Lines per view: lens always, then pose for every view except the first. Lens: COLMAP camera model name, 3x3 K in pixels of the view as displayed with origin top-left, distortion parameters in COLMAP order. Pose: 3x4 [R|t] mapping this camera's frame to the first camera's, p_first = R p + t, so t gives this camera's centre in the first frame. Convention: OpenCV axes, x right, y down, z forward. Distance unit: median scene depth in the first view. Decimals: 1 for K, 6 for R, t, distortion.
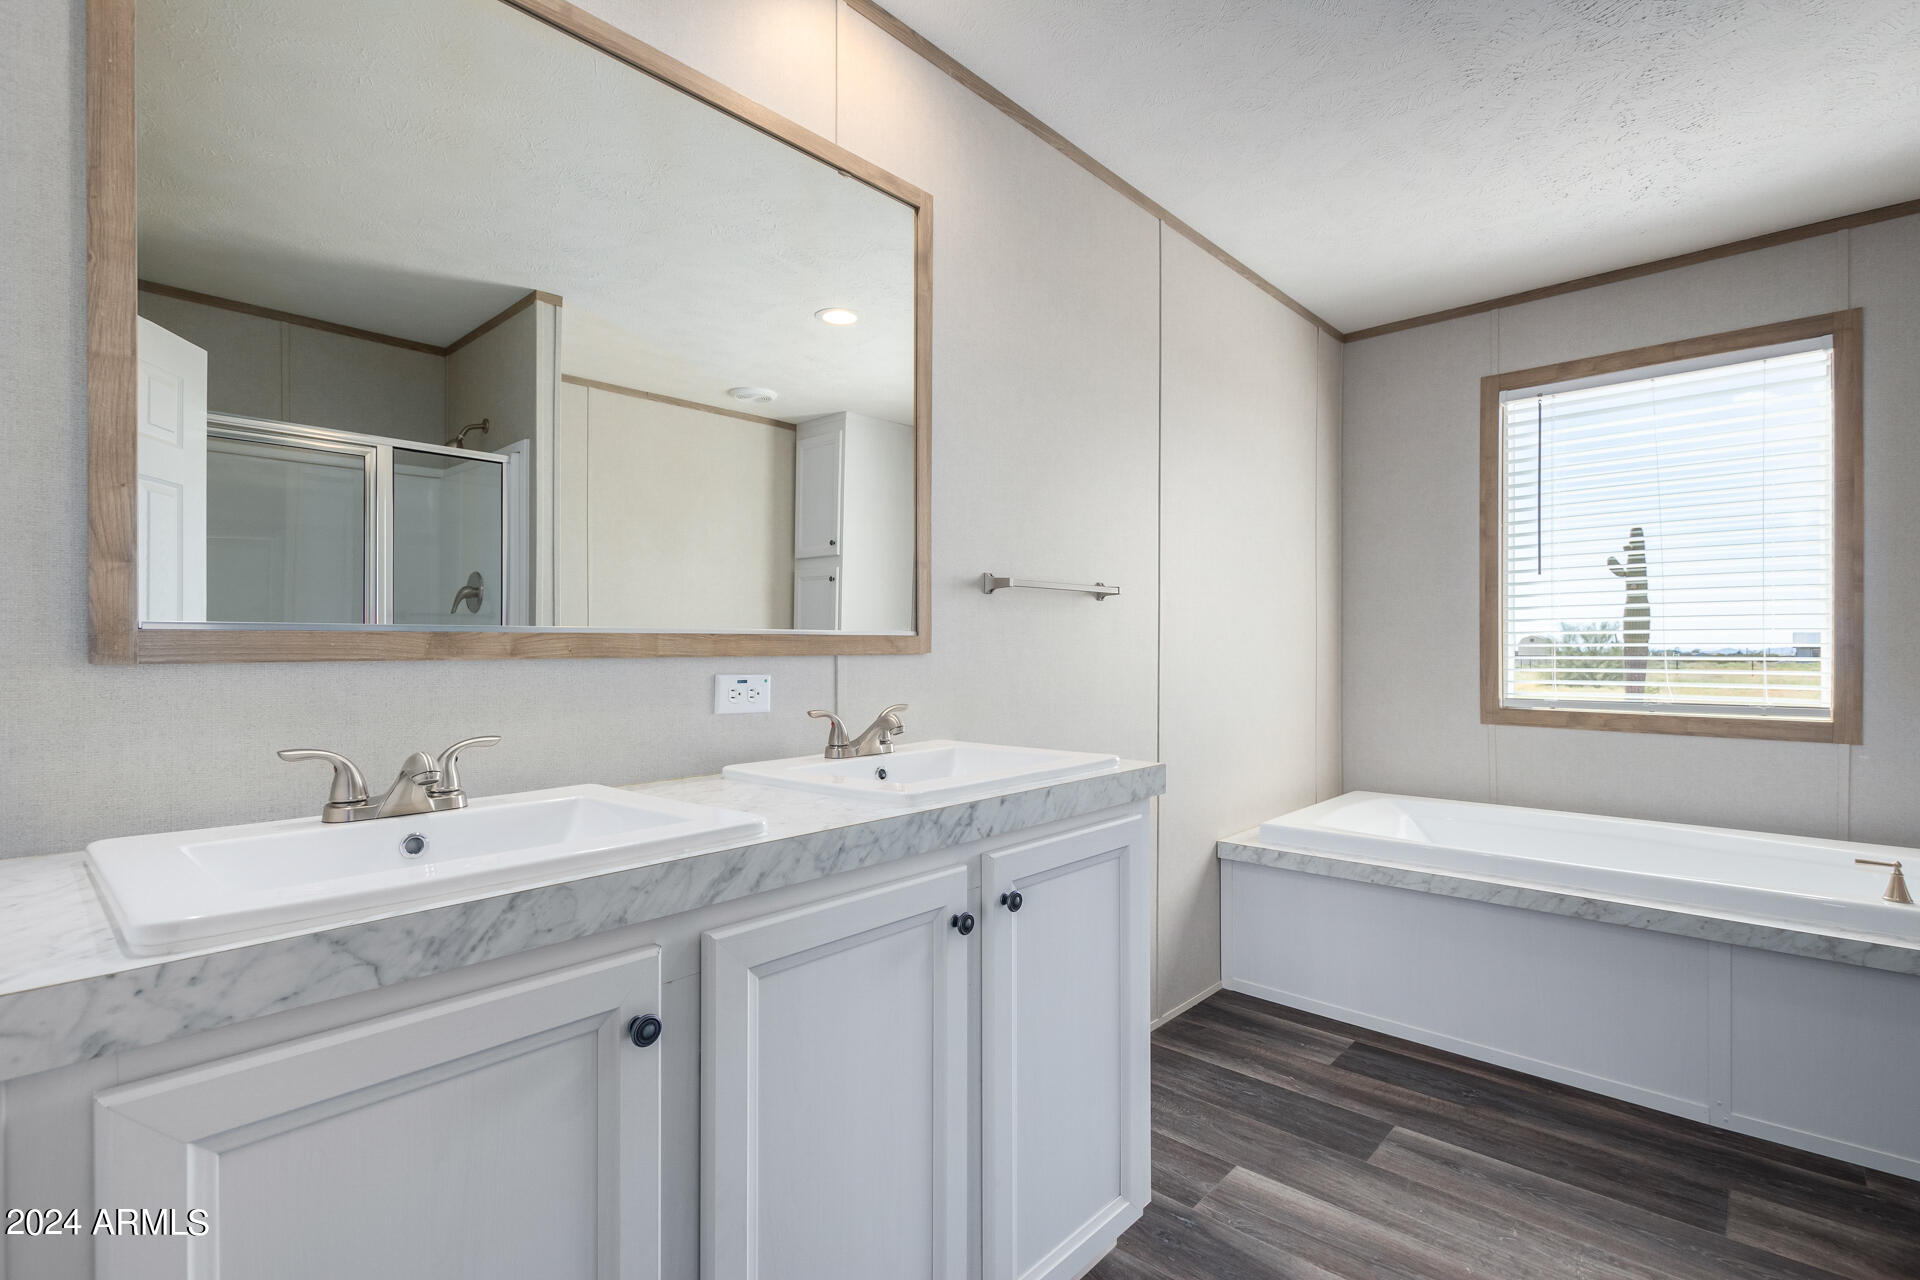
lens RADIAL K [[883.9, 0, 962.8], [0, 883.9, 647.0], [0, 0, 1]] dist [0.014551, -0.008787]
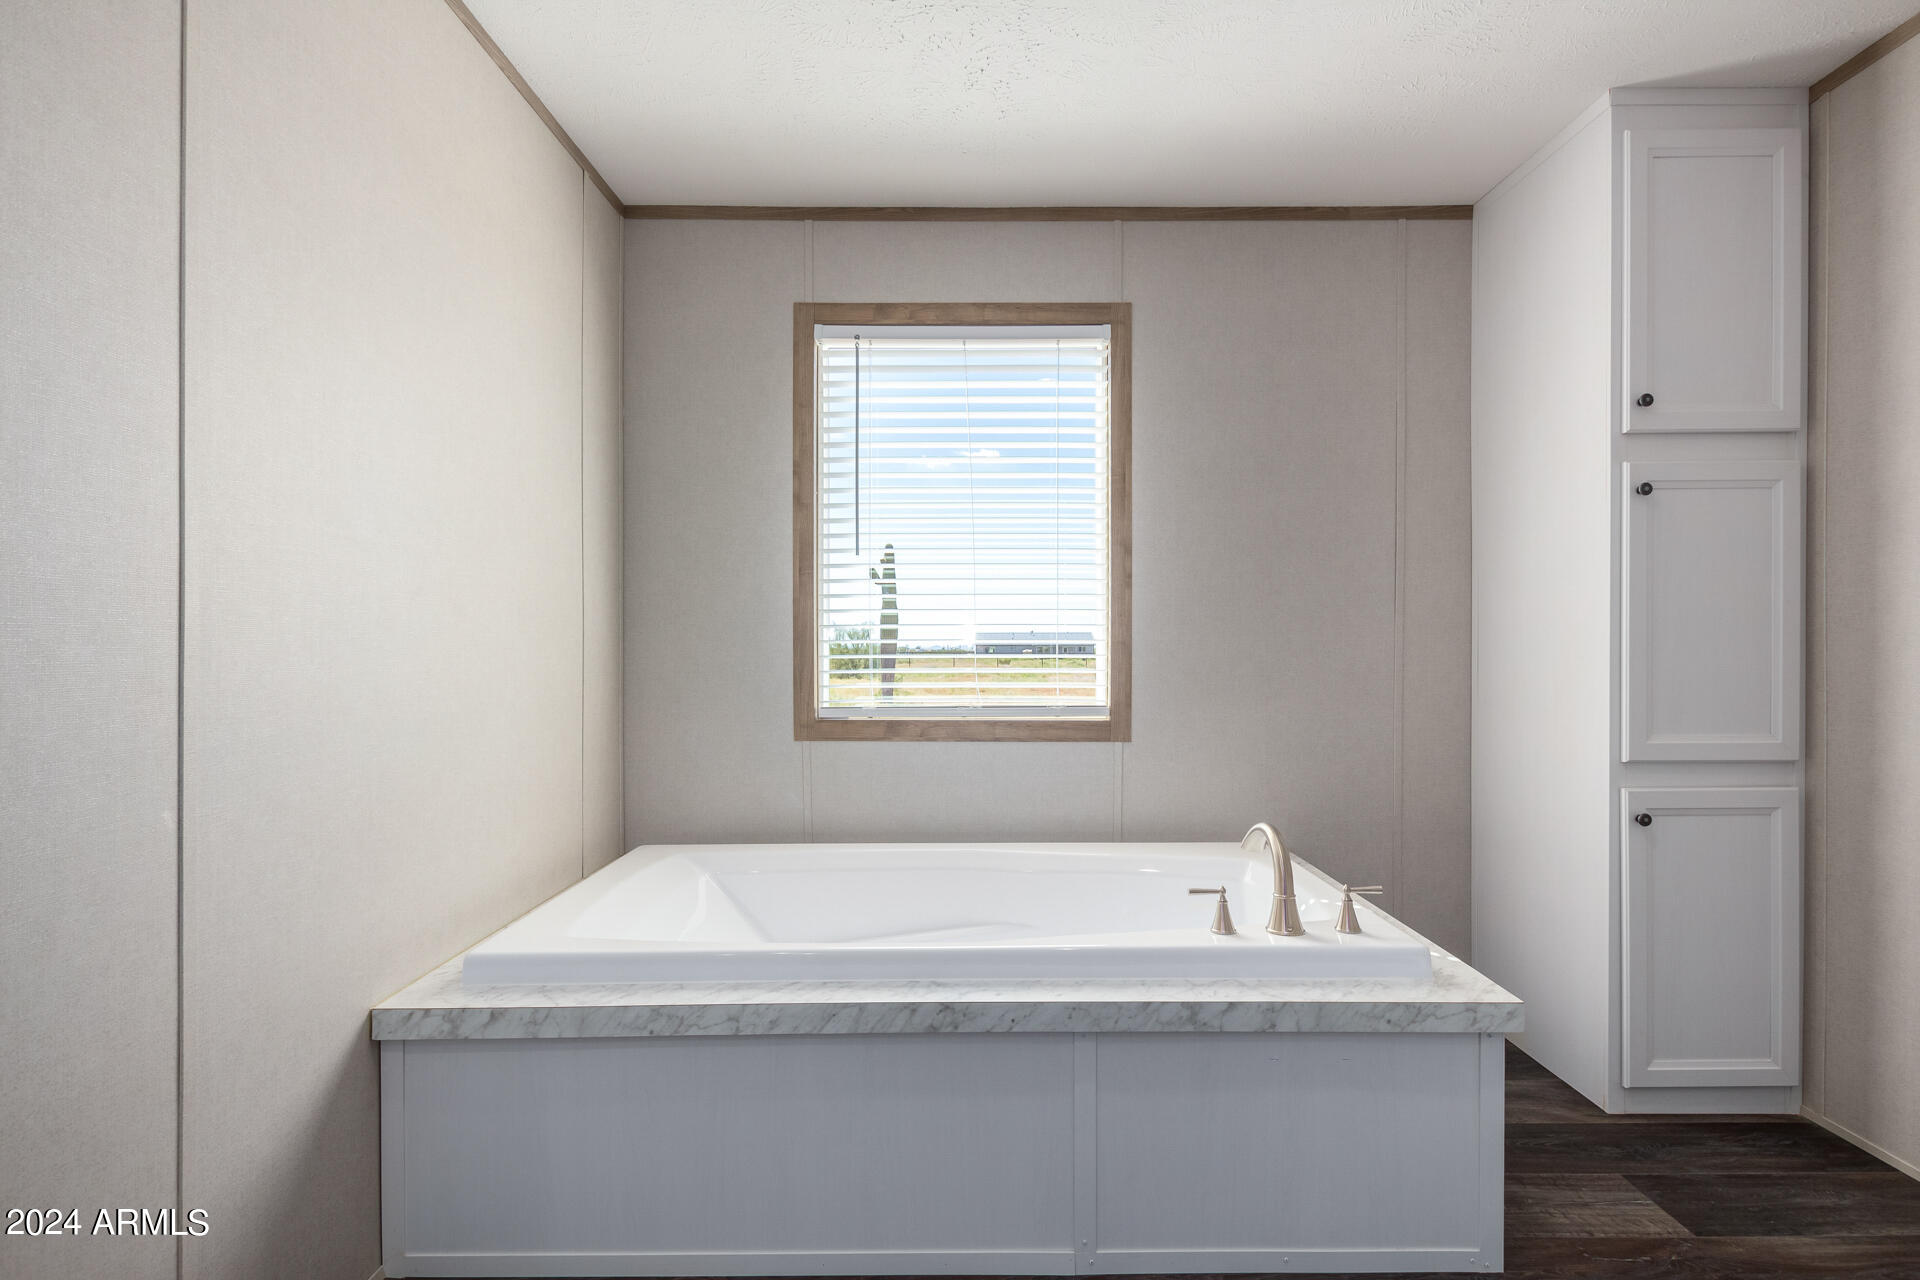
lens RADIAL K [[883.9, 0, 962.8], [0, 883.9, 647.0], [0, 0, 1]] dist [0.014551, -0.008787]
pose [[0.737352, -0.001066, 0.675508, 0.186534], [-0.001575, 0.999993, 0.003298, 0.000726], [-0.675507, -0.003496, 0.737346, 0.365979]]
